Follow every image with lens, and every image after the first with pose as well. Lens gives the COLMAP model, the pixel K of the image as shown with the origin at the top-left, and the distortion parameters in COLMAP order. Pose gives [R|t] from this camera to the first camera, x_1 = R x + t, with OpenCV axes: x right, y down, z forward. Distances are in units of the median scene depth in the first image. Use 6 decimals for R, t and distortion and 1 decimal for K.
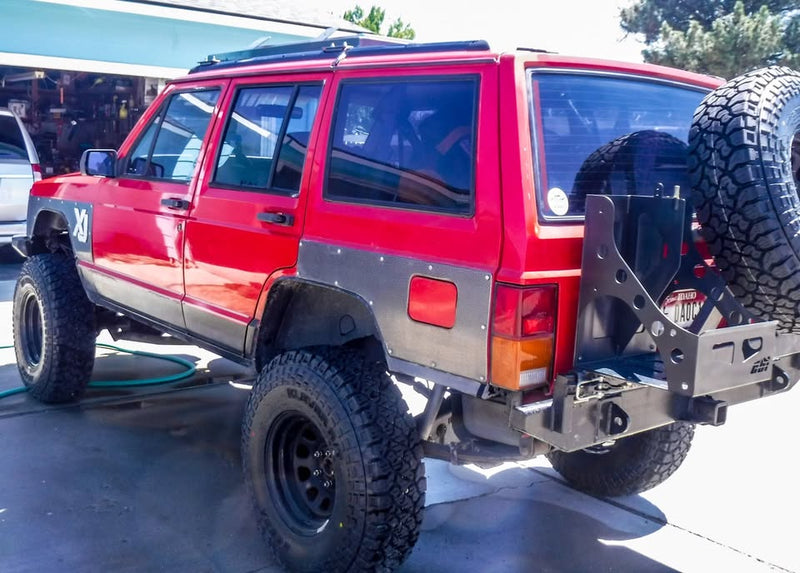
lens RADIAL K [[915.3, 0, 399.1], [0, 915.3, 251.4], [0, 0, 1]] dist [-0.065961, -0.006212]
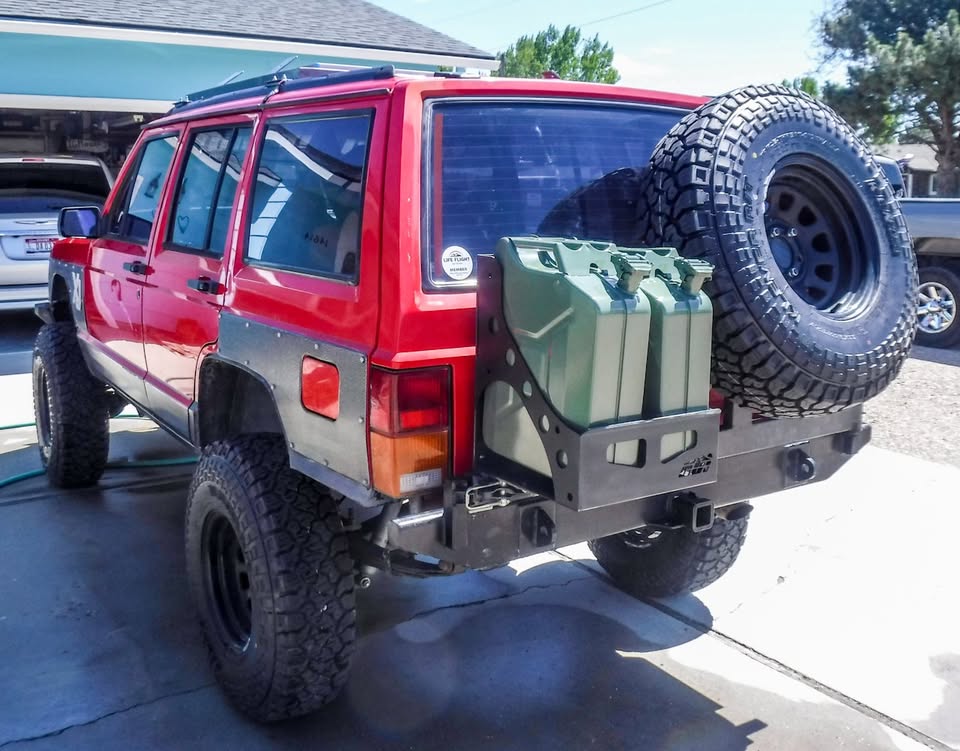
lens RADIAL K [[997.9, 0, 549.1], [0, 997.9, 324.0], [0, 0, 1]] dist [-0.114393, 0.017679]
pose [[0.998306, -0.021347, -0.054118, 0.271639], [0.022902, 0.999338, 0.028280, -0.021222], [0.053479, -0.029471, 0.998134, 0.110182]]
